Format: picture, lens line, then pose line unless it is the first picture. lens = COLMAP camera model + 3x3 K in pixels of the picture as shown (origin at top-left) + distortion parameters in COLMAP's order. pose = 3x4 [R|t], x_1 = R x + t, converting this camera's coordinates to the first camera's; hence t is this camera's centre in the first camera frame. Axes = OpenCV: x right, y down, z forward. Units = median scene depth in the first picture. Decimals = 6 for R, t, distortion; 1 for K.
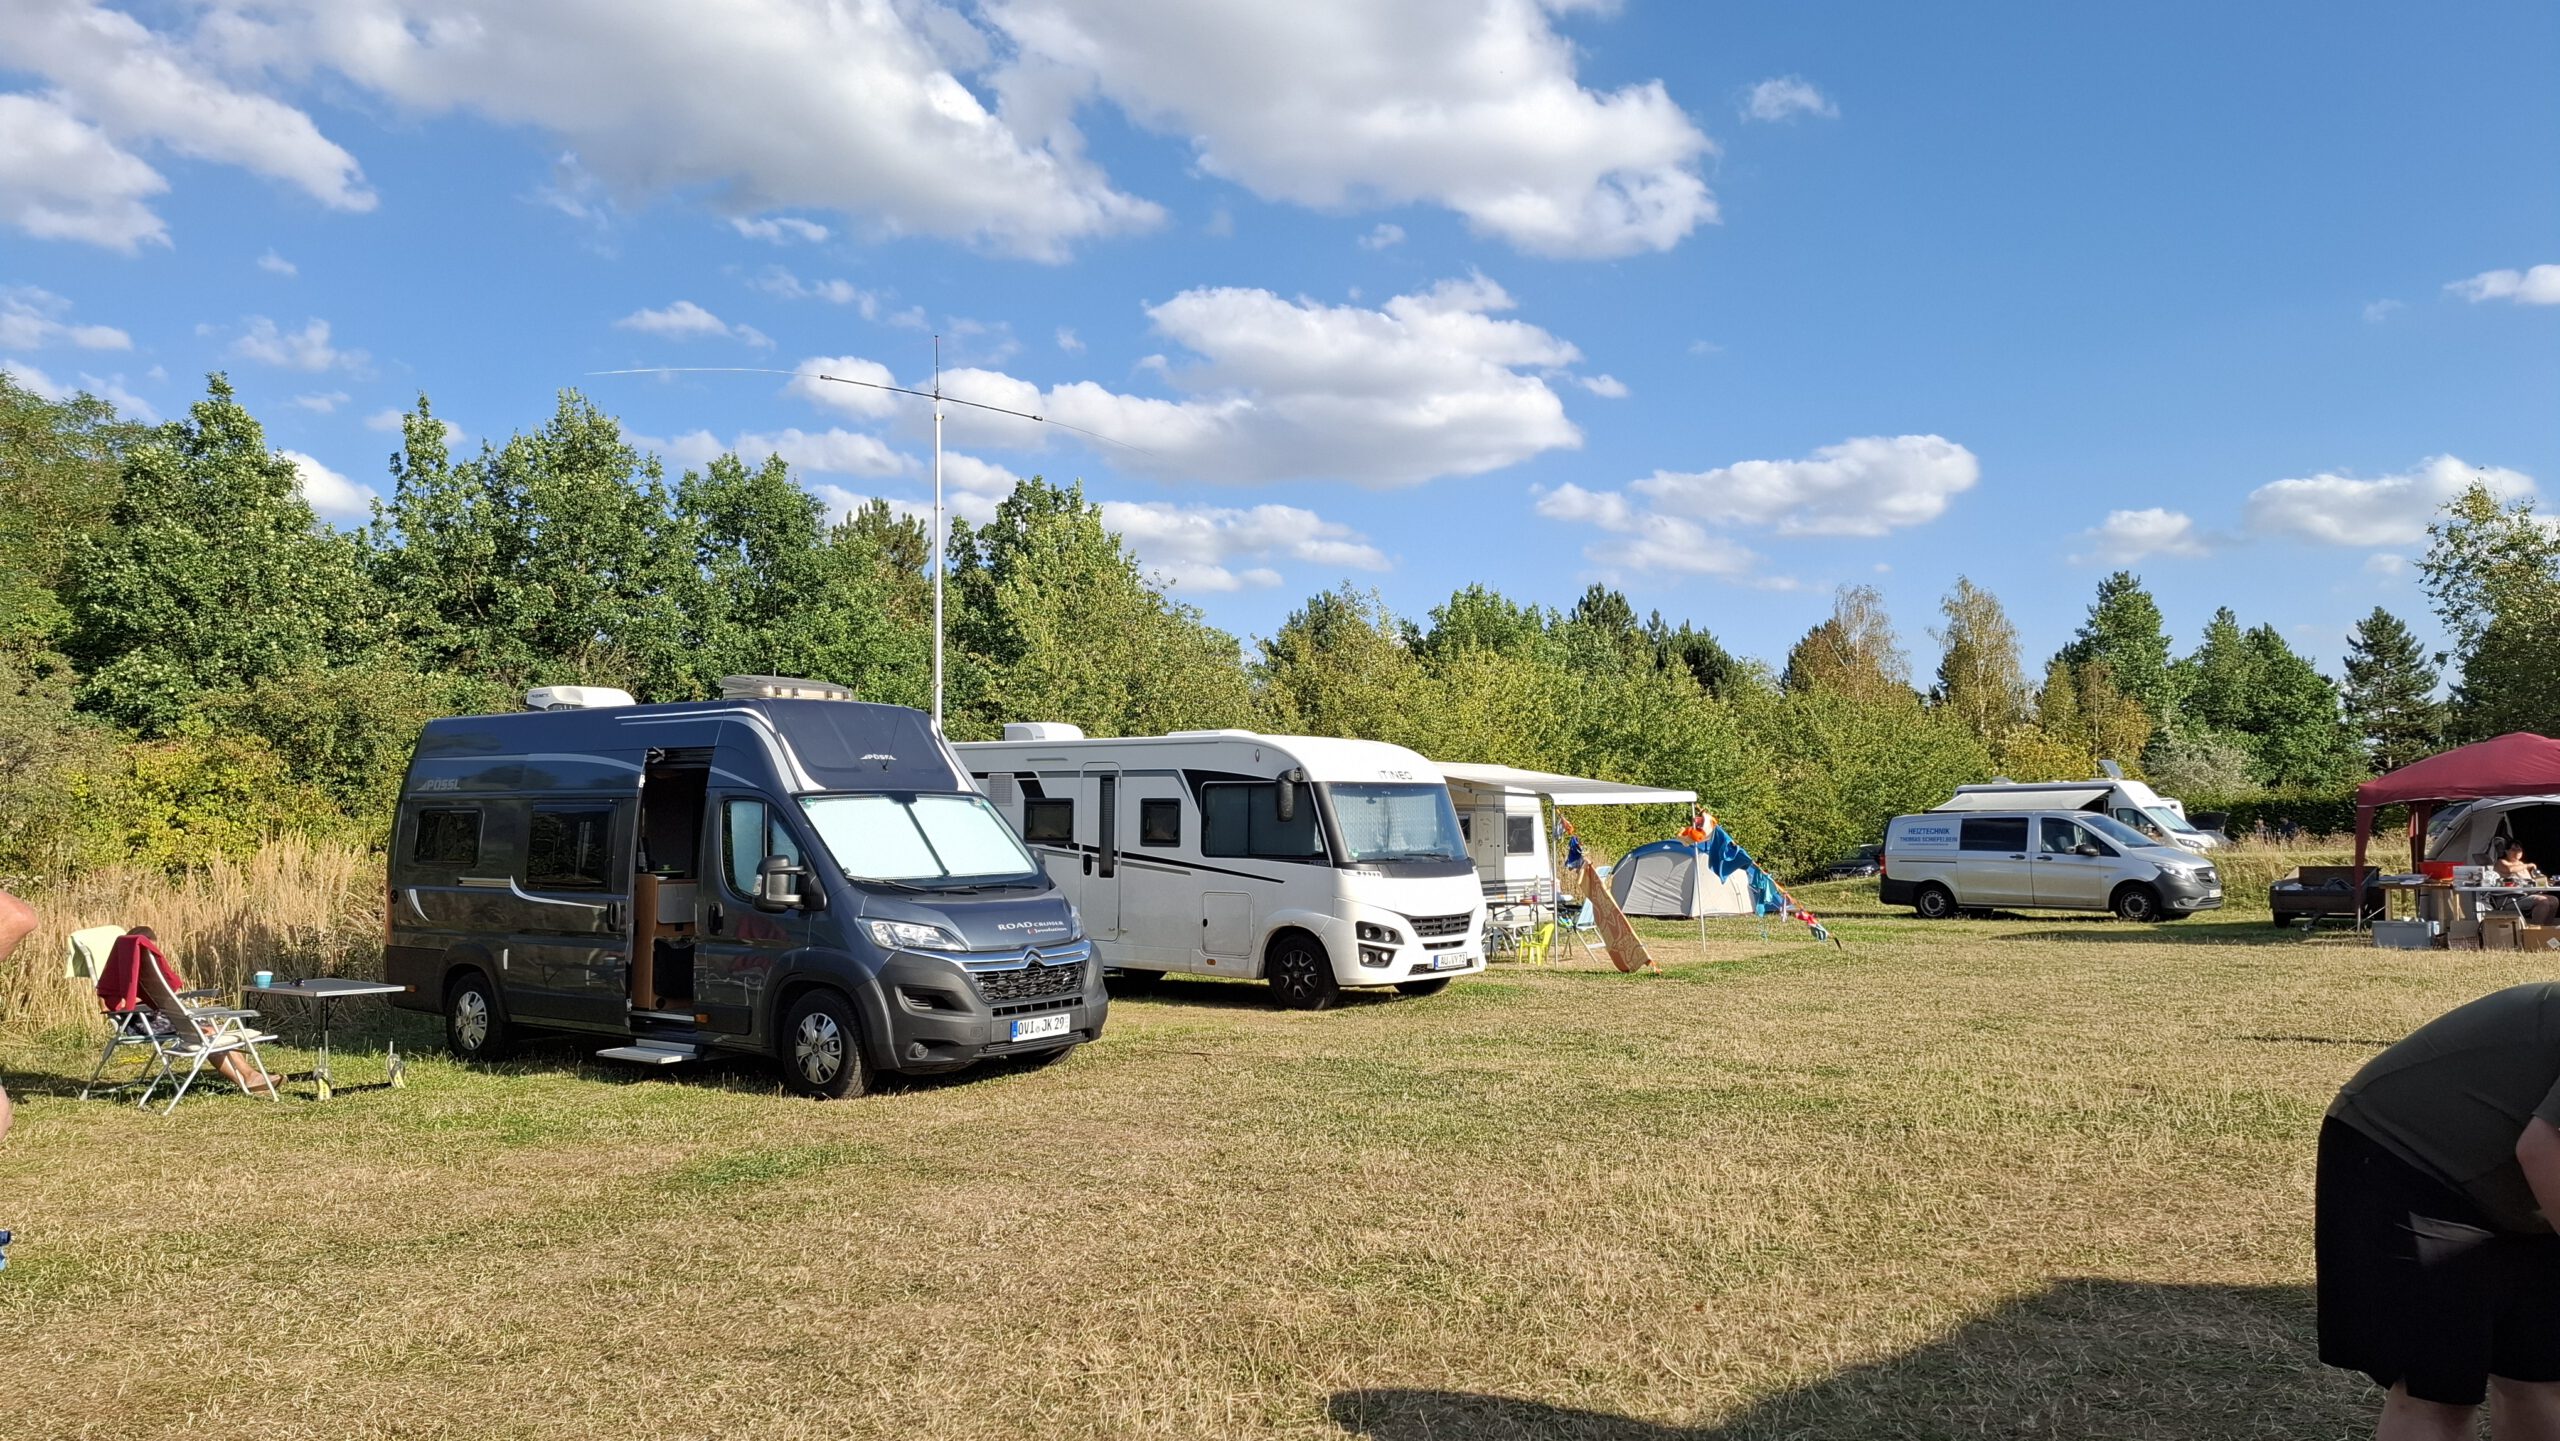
lens RADIAL K [[1748.0, 0, 1321.5], [0, 1748.0, 735.4], [0, 0, 1]] dist [0.113890, -0.128366]
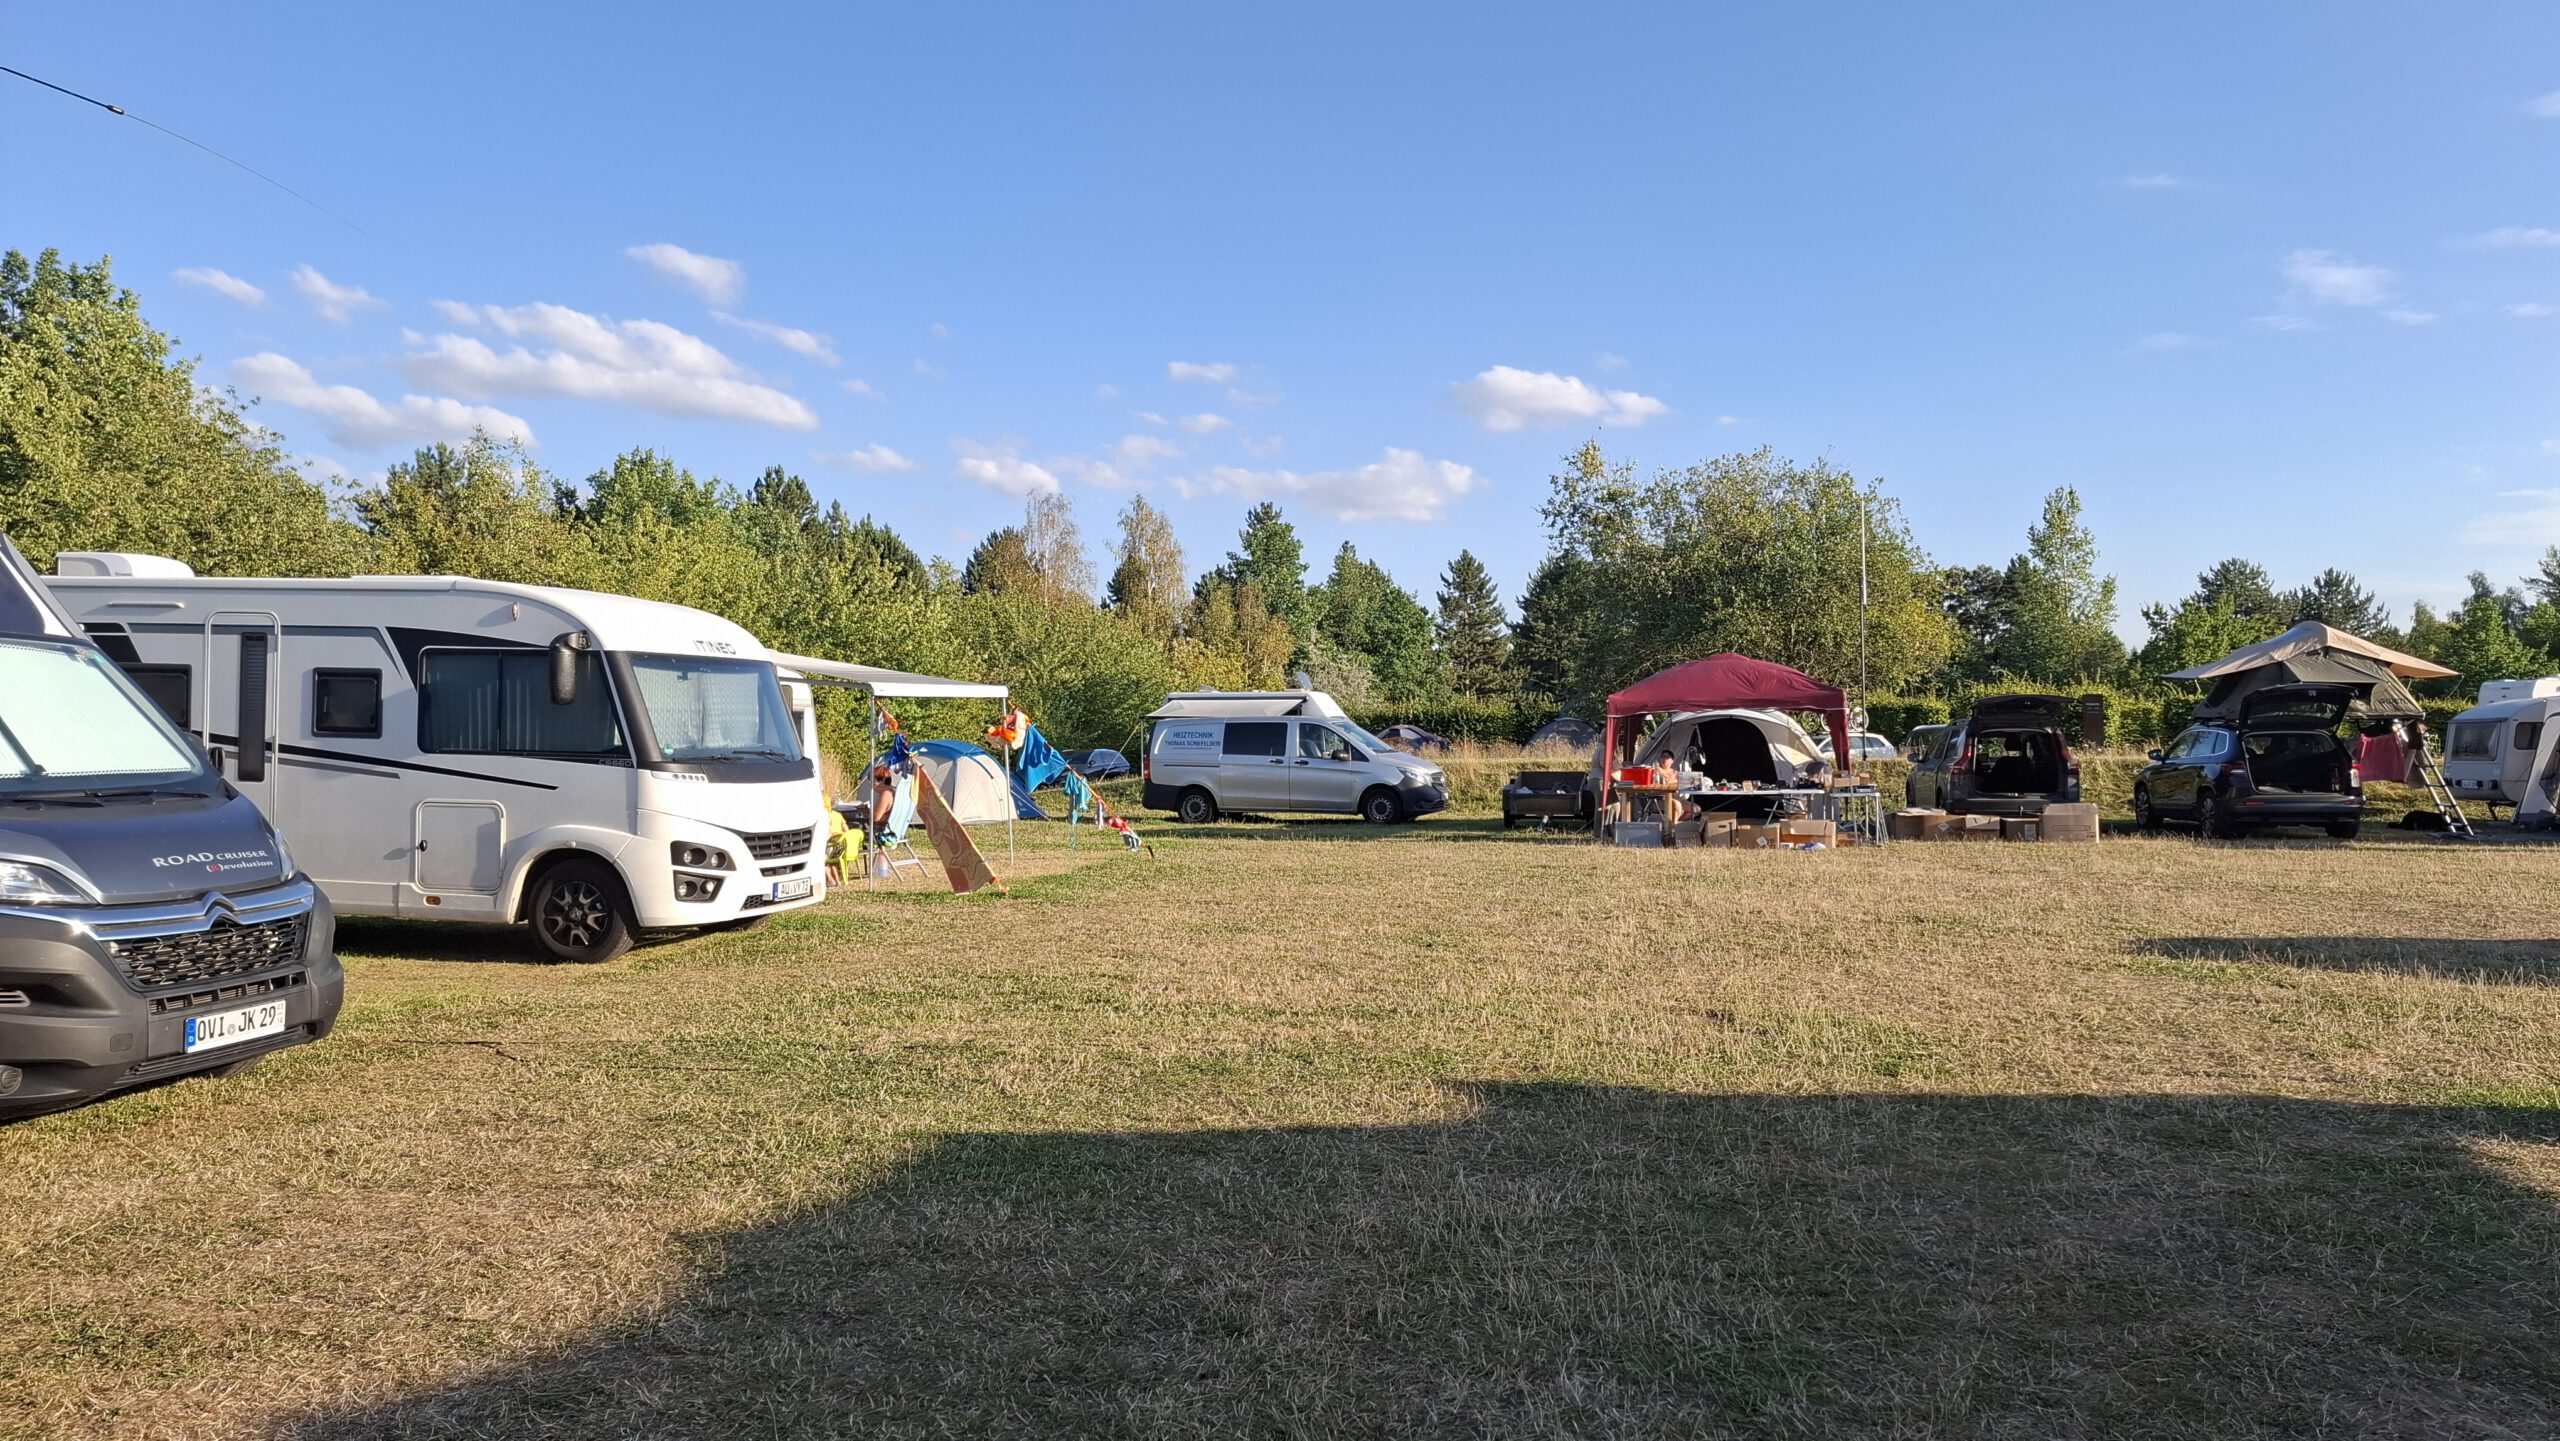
lens RADIAL K [[1748.0, 0, 1321.5], [0, 1748.0, 735.4], [0, 0, 1]] dist [0.113890, -0.128366]
pose [[0.887398, 0.015916, 0.460729, -0.074138], [-0.040419, 0.998241, 0.043365, 0.015814], [-0.459228, -0.057104, 0.886481, 0.187229]]
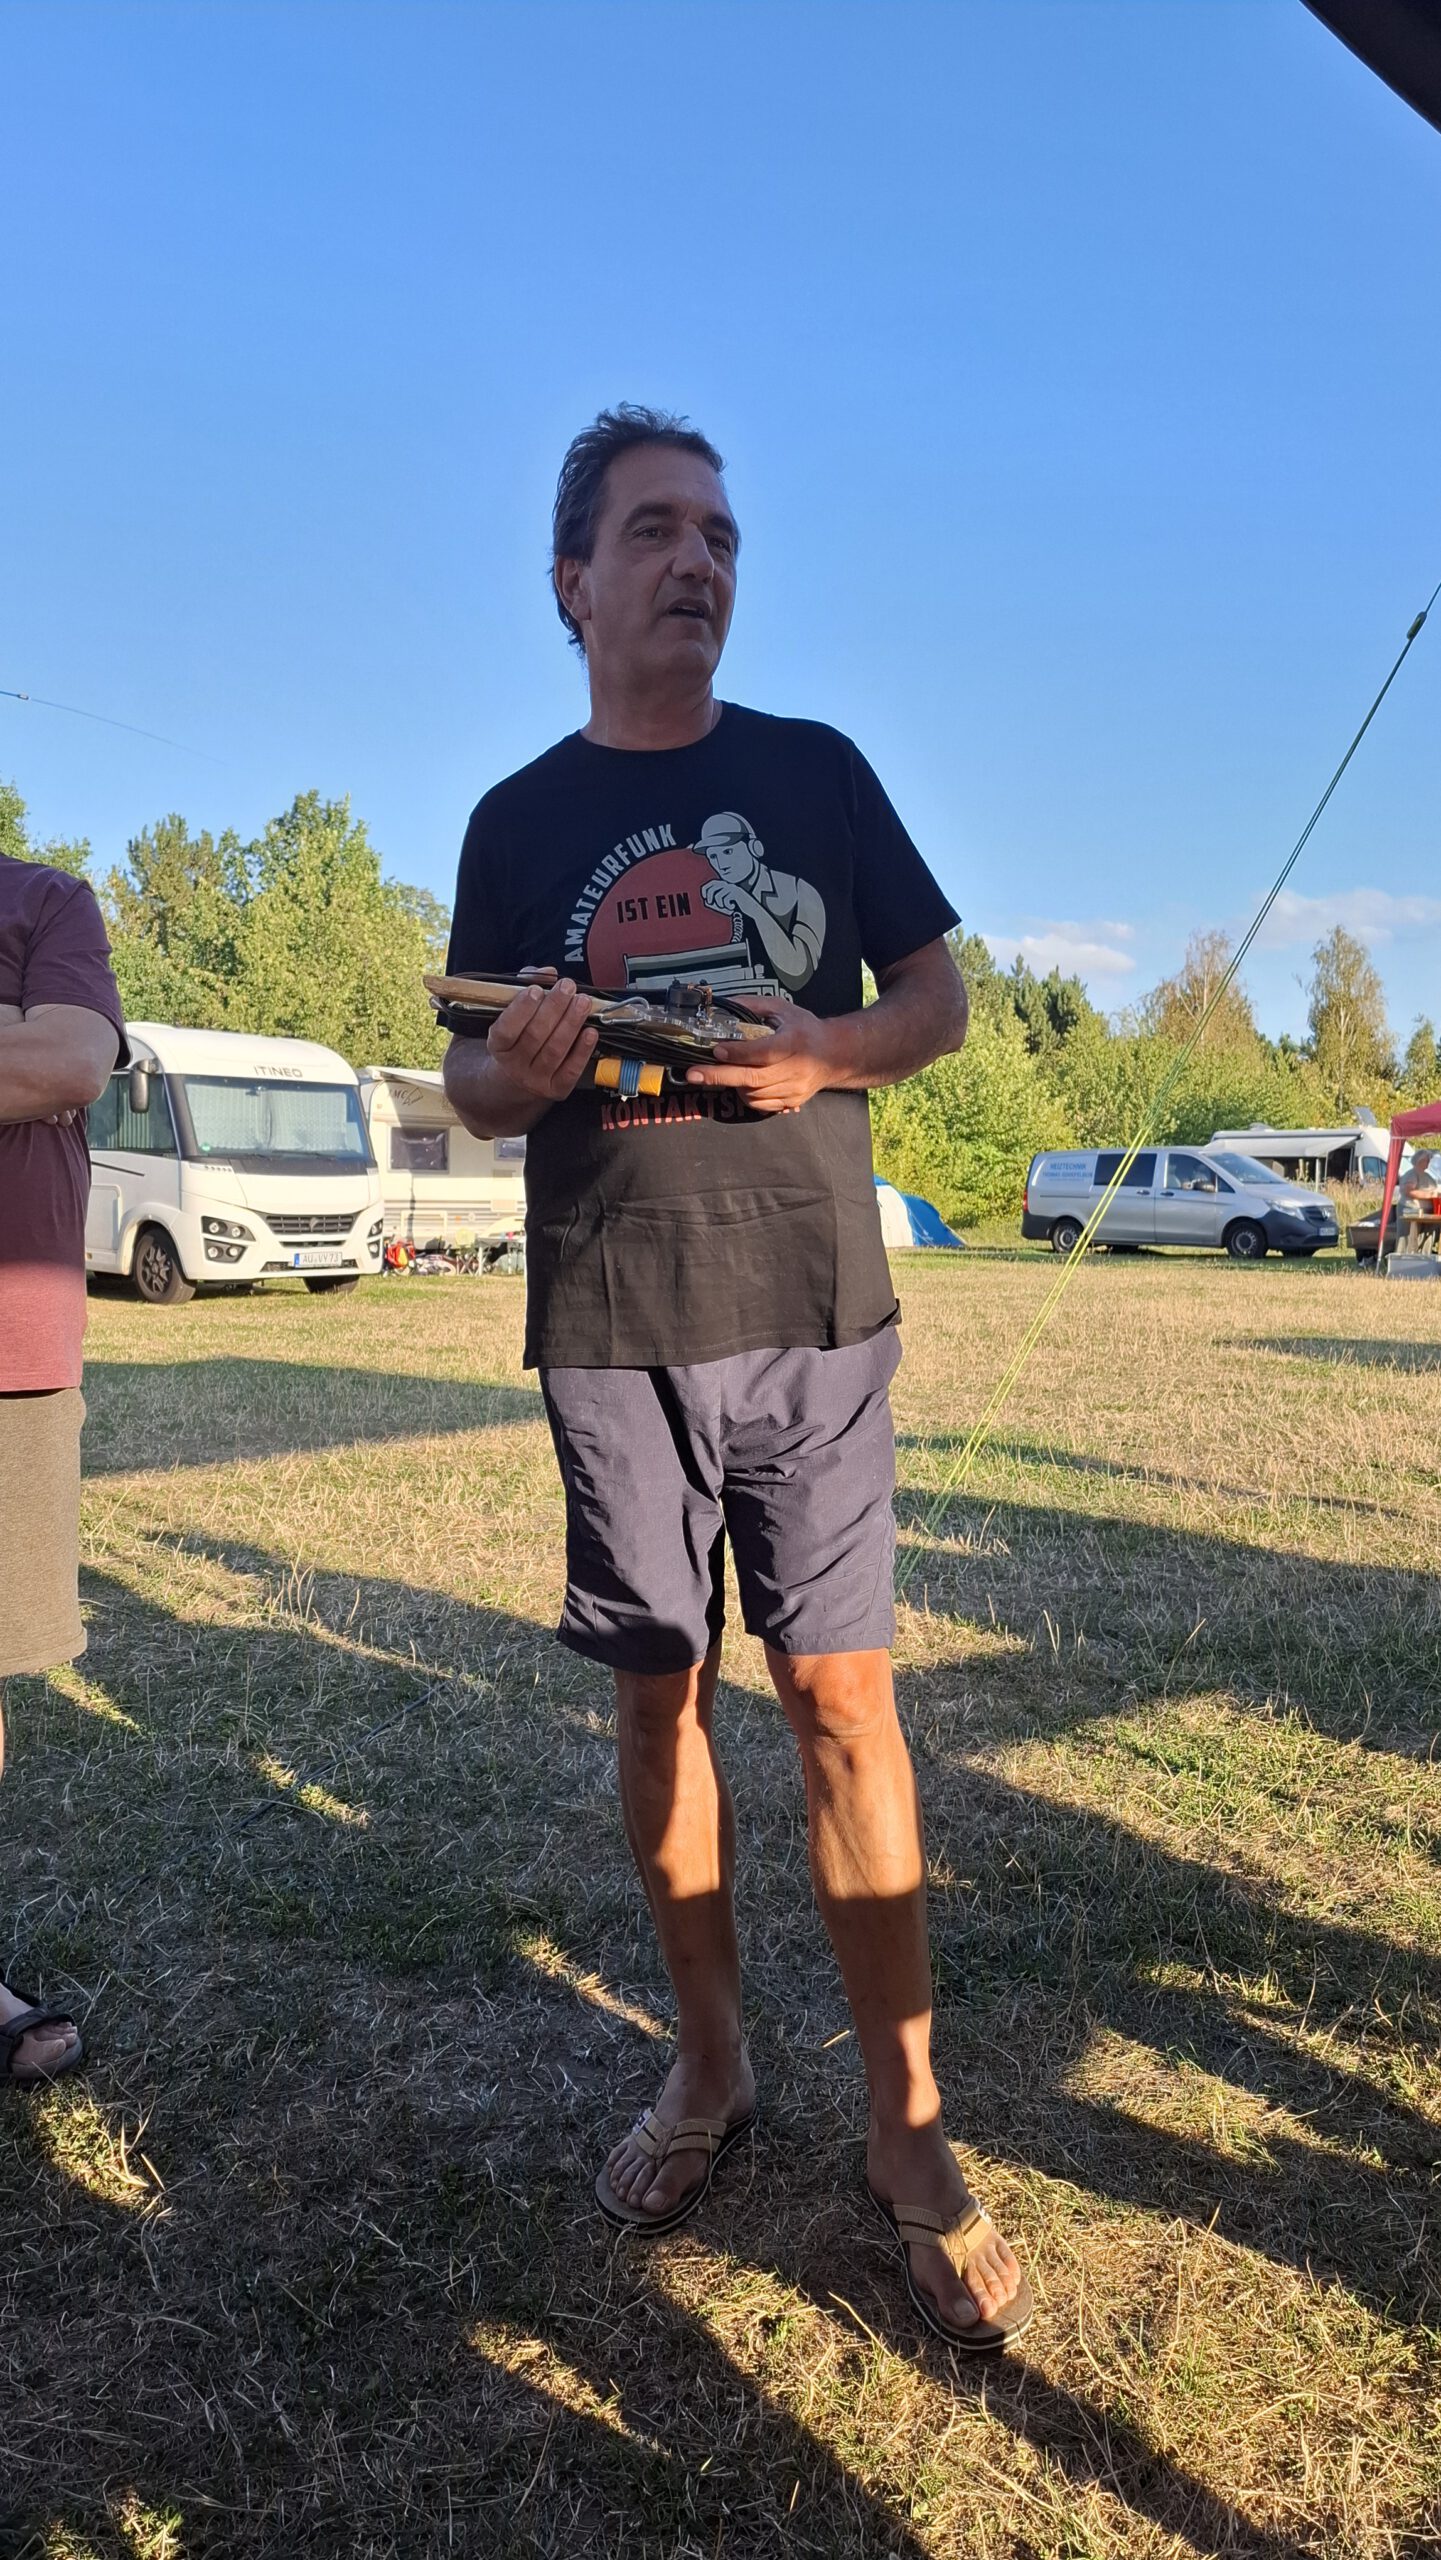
lens RADIAL K [[1758.4, 0, 720.5], [0, 1758.4, 1280.0], [0, 0, 1]] dist [0.108984, -0.129552]
pose [[0.999279, 0.026675, -0.027026, 0.305684], [-0.023565, 0.993709, 0.109489, 0.023359], [0.029776, -0.108774, 0.993620, 0.010067]]
